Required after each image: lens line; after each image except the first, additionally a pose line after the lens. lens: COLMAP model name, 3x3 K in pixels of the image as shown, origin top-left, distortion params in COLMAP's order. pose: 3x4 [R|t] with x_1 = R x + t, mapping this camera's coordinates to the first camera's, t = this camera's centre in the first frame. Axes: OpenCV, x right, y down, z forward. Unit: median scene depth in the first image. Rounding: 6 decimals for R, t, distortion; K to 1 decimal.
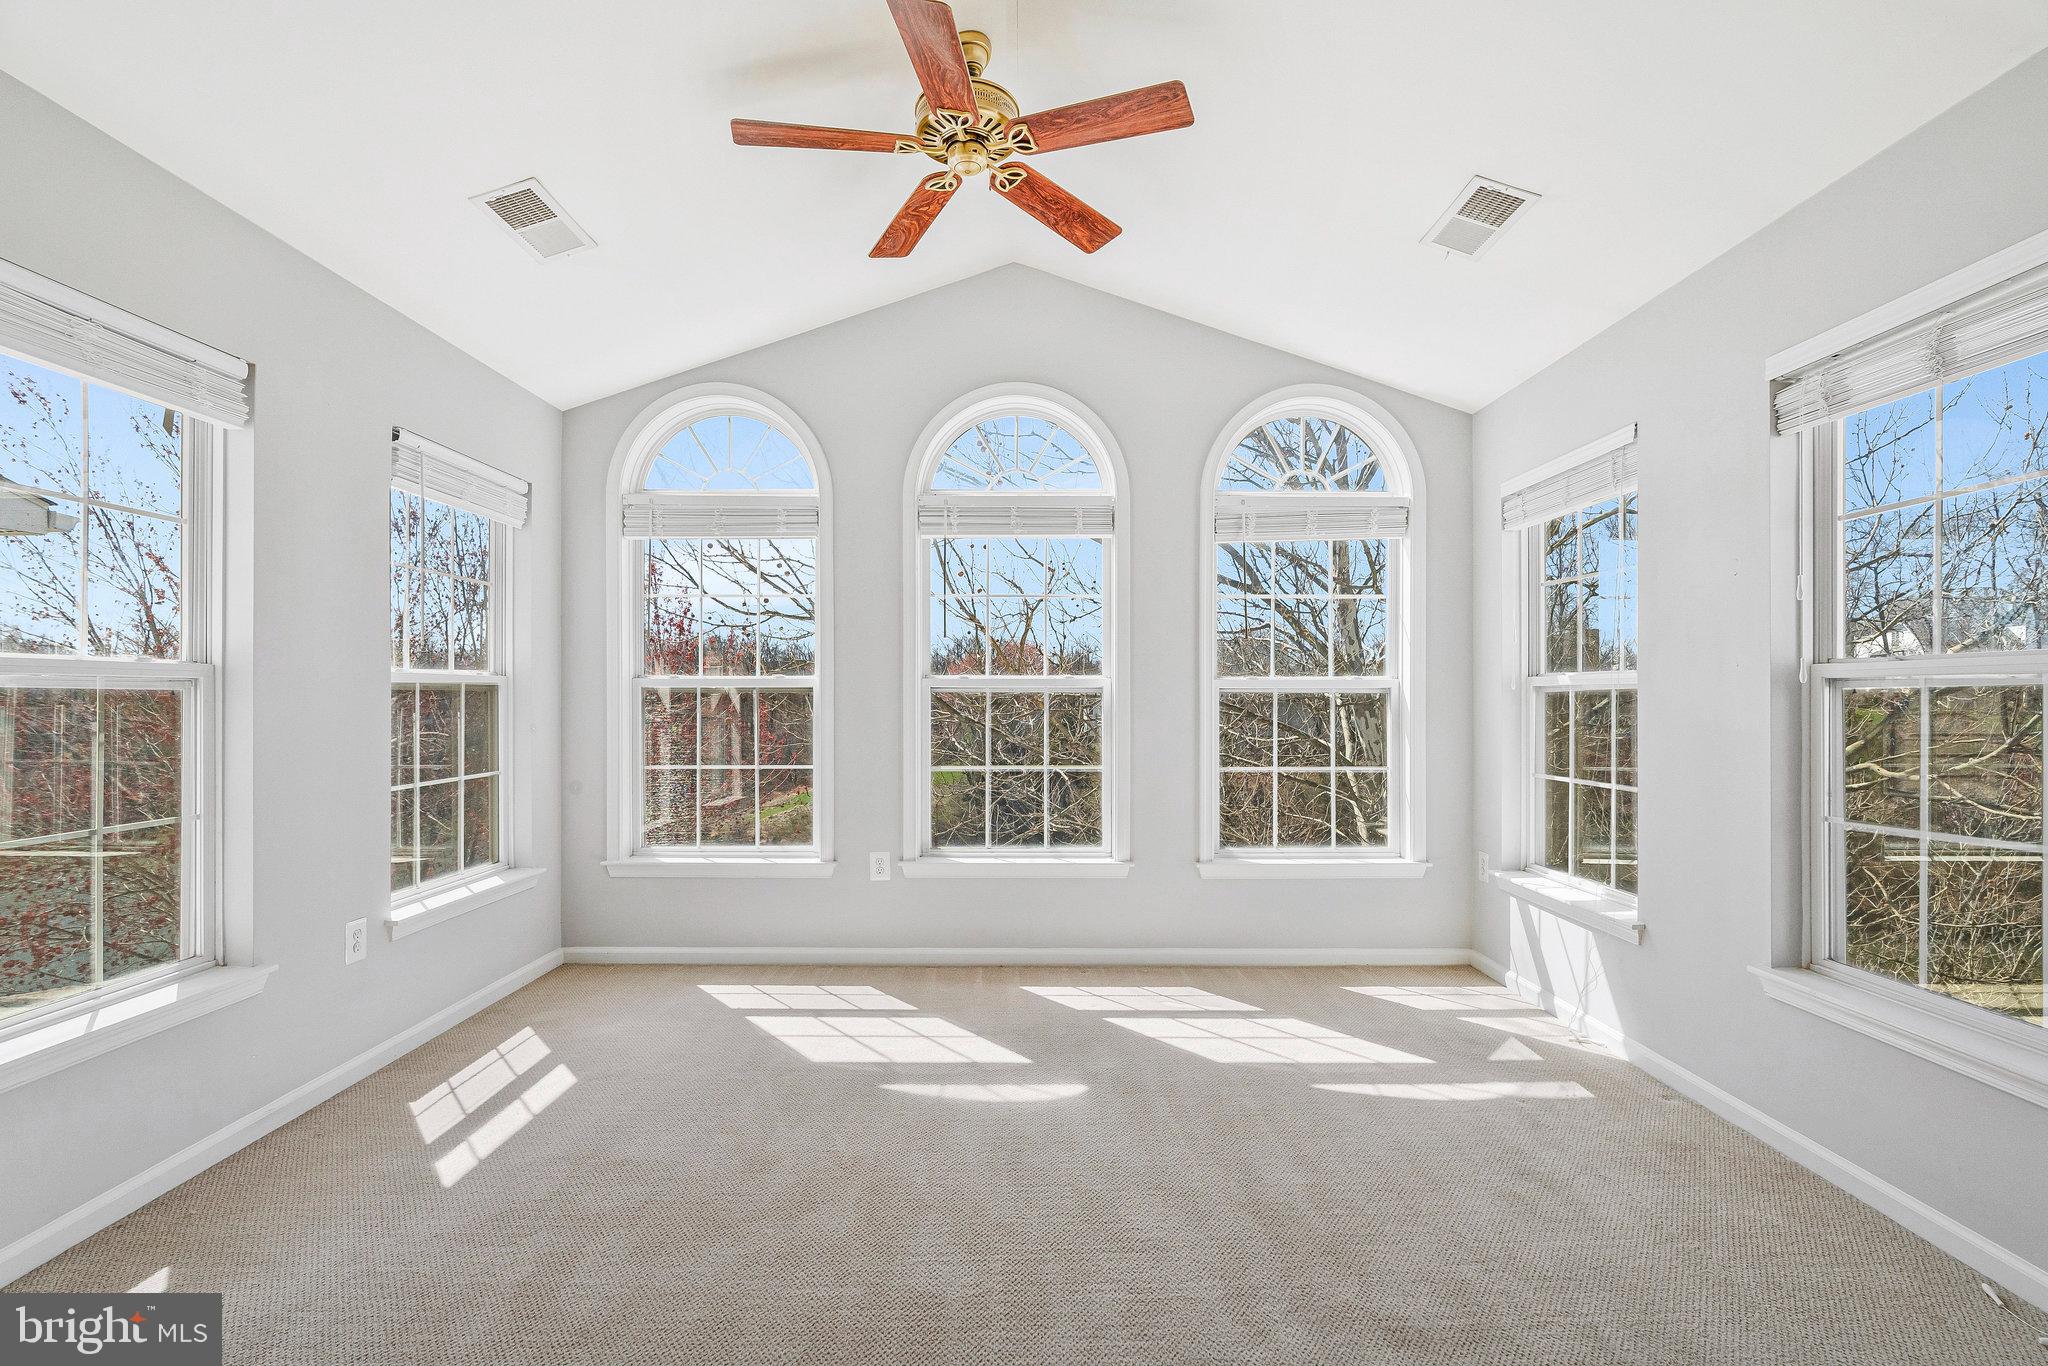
lens RADIAL K [[970.8, 0, 1024.0], [0, 970.8, 683.0], [0, 0, 1]] dist [-0.002520, 0.018820]
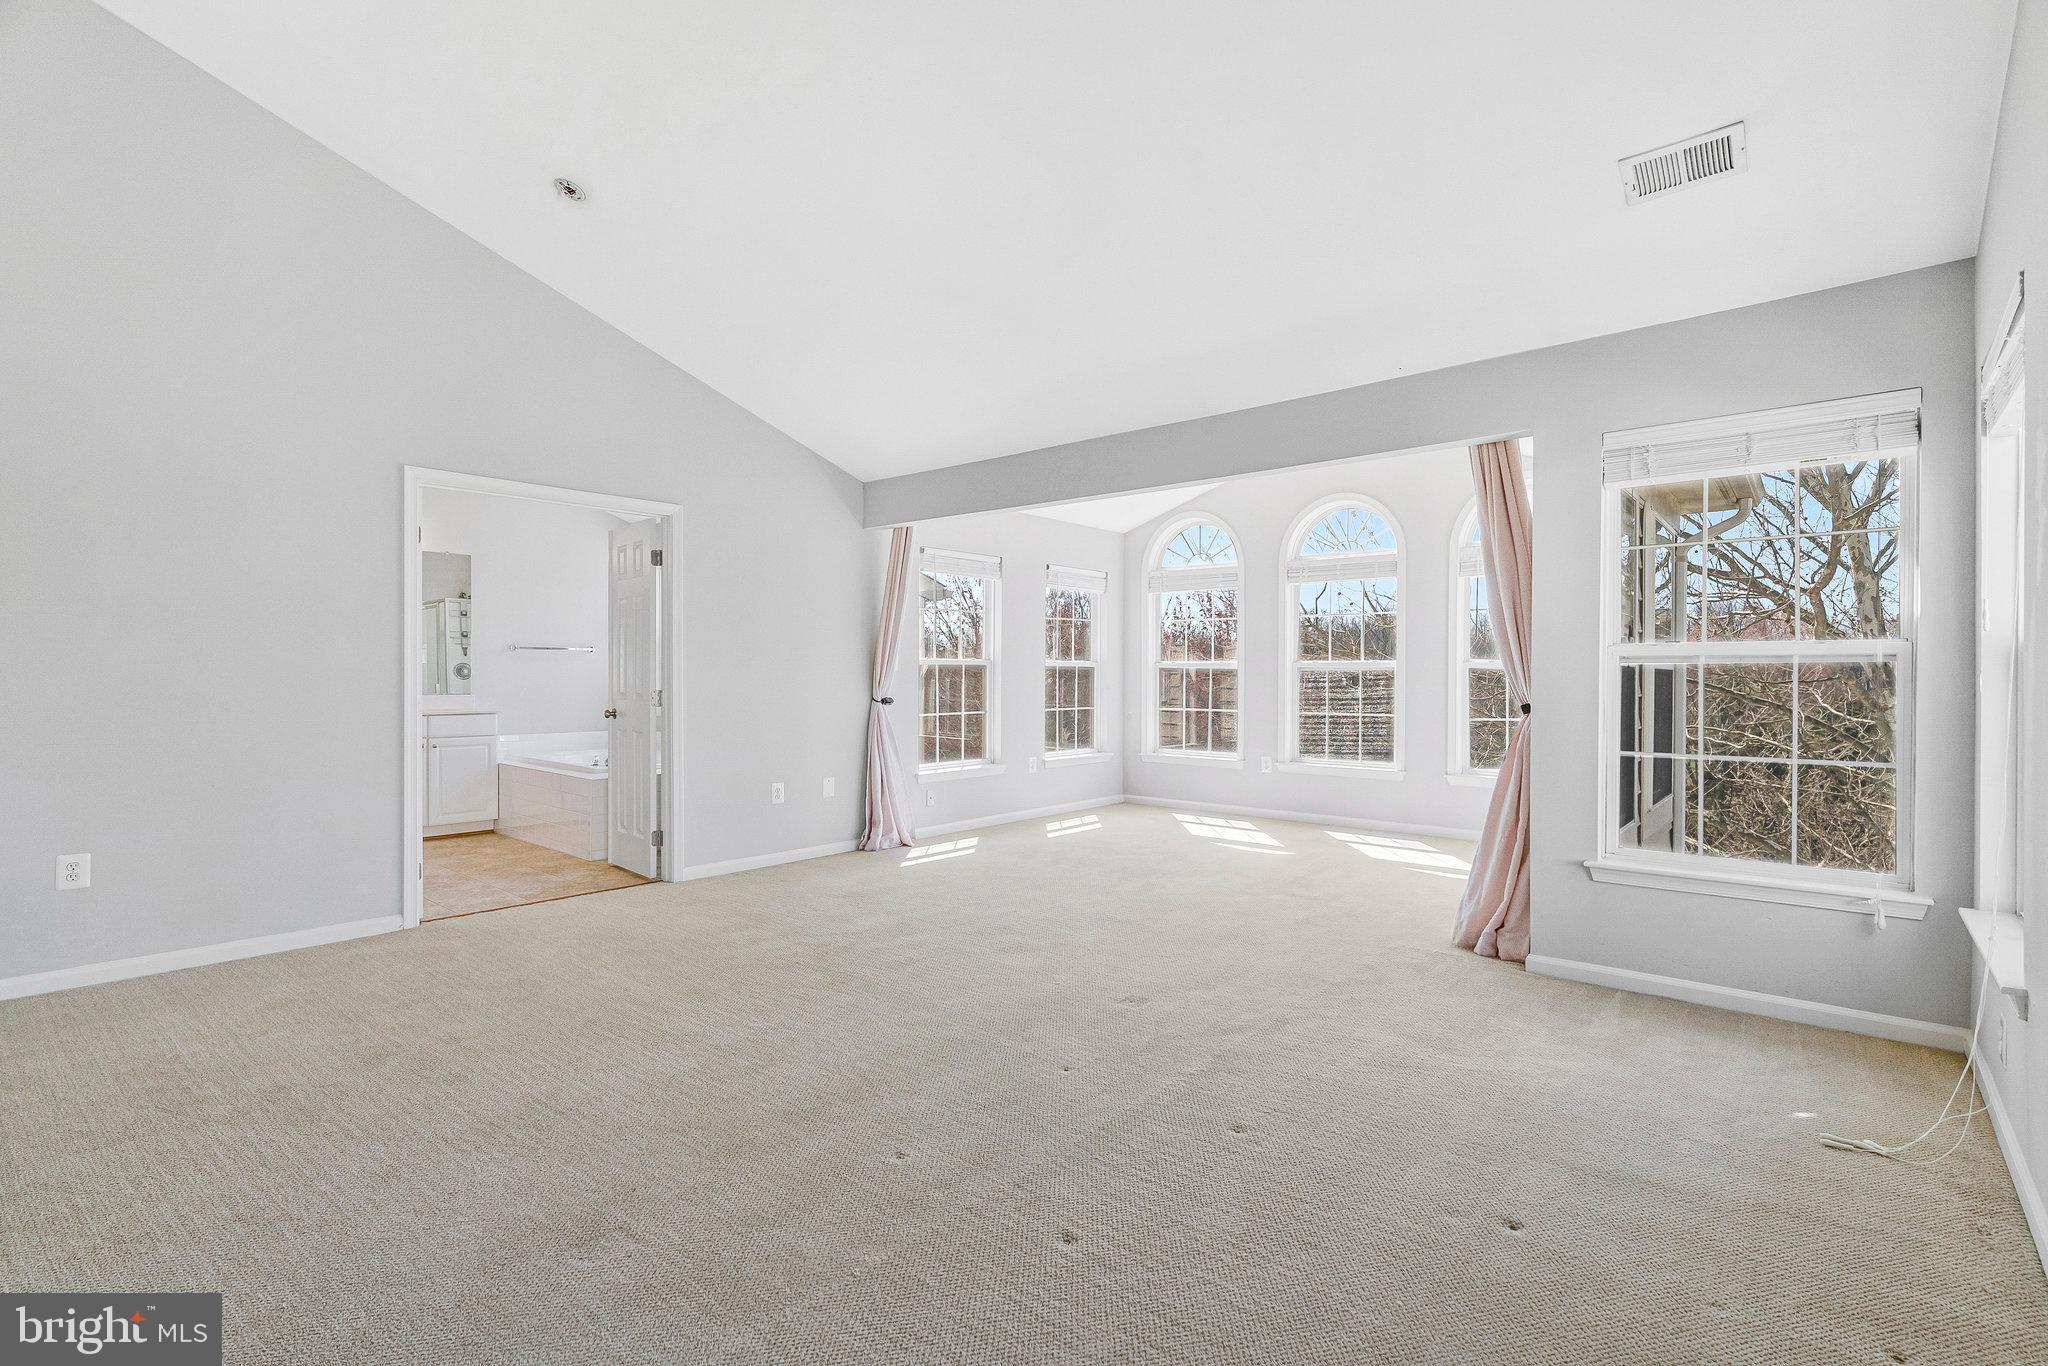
lens RADIAL K [[940.1, 0, 1024.5], [0, 940.1, 688.8], [0, 0, 1]] dist [-0.000844, -0.000253]
pose [[0.770797, 0.011450, -0.636977, 0.695105], [0.003722, 0.999741, 0.022474, 0.002830], [0.637069, -0.019694, 0.770555, -0.735189]]
